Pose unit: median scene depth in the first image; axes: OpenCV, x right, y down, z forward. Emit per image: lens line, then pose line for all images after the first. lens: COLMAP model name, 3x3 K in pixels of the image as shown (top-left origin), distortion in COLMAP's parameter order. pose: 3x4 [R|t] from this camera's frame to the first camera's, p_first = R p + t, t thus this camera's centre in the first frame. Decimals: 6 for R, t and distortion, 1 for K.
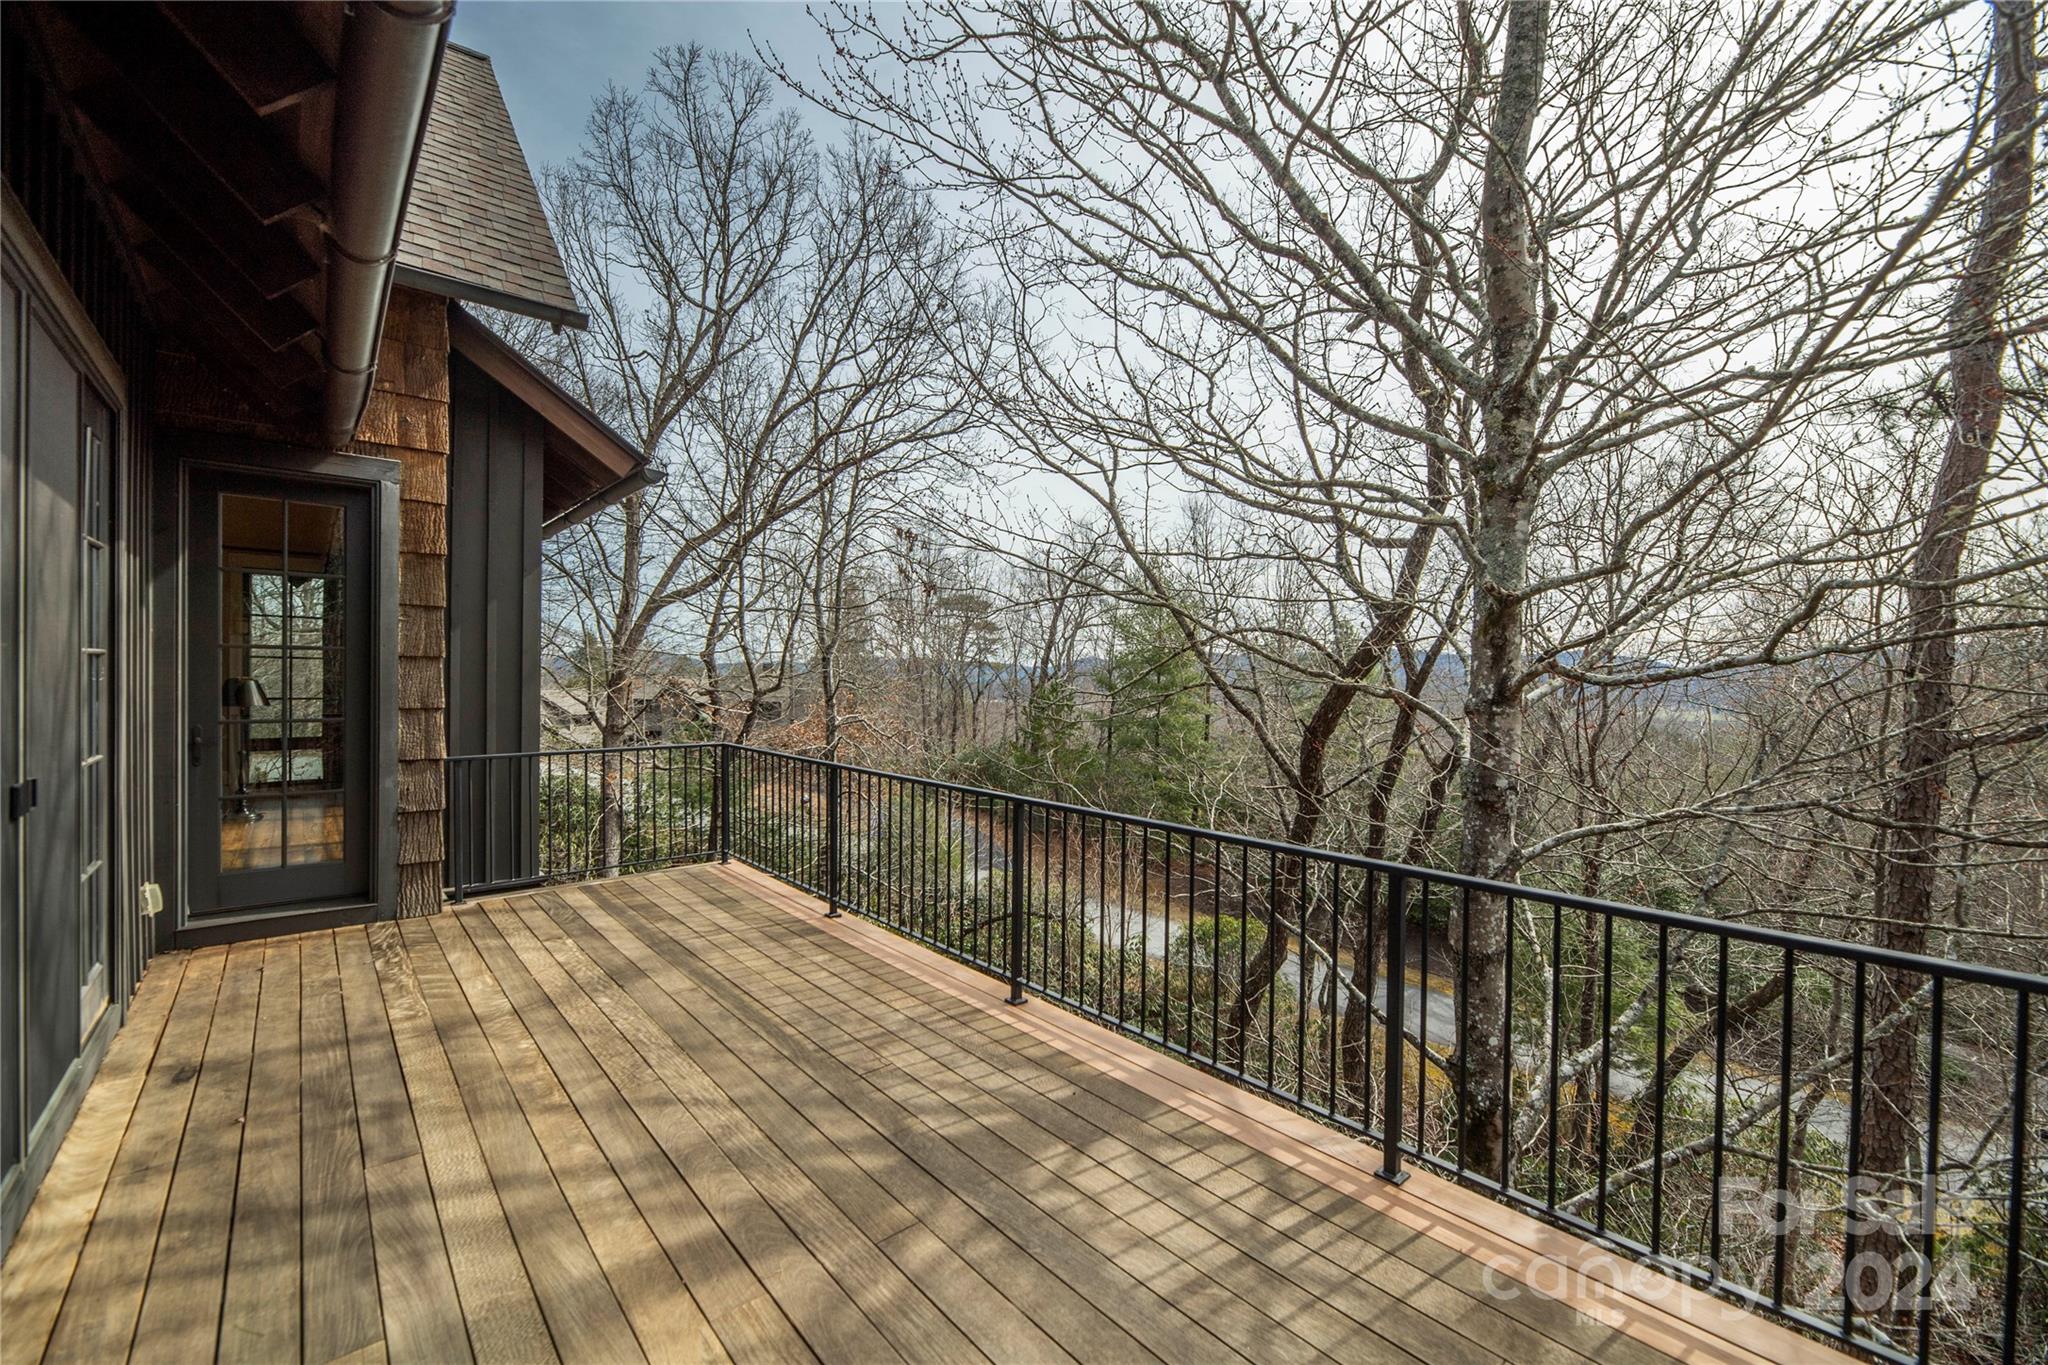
lens RADIAL K [[841.0, 0, 1011.8], [0, 841.0, 680.1], [0, 0, 1]] dist [-0.001045, -0.000013]
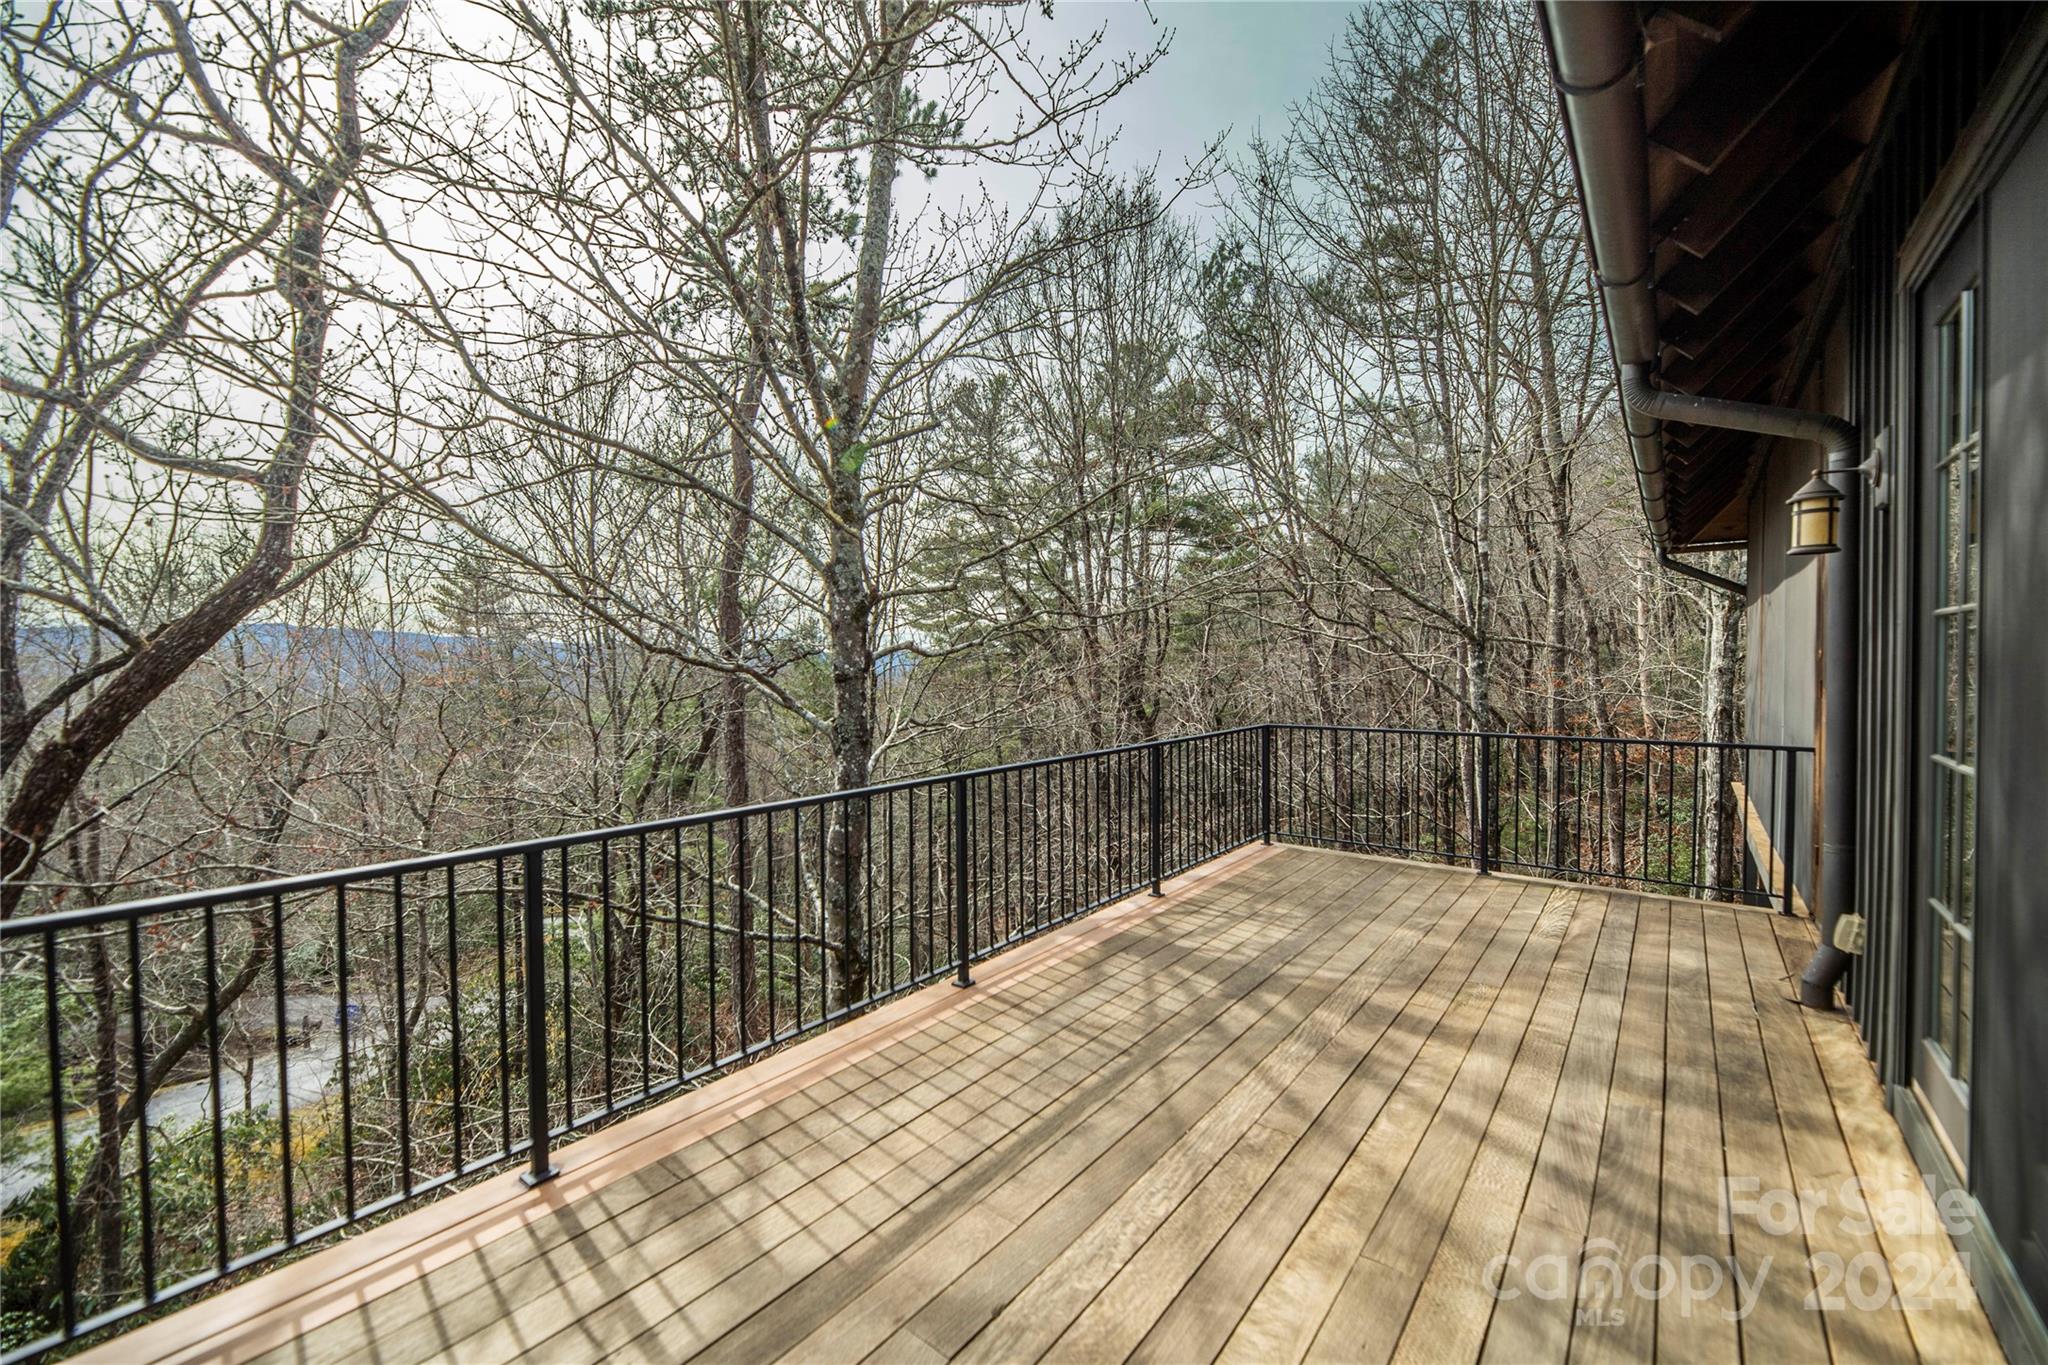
lens RADIAL K [[841.0, 0, 1012.4], [0, 841.0, 681.7], [0, 0, 1]] dist [-0.001045, -0.000013]
pose [[-0.199846, -0.031704, 0.979314, -1.376702], [0.009574, 0.999366, 0.034306, -0.009592], [-0.979780, 0.016232, -0.199416, 1.620502]]
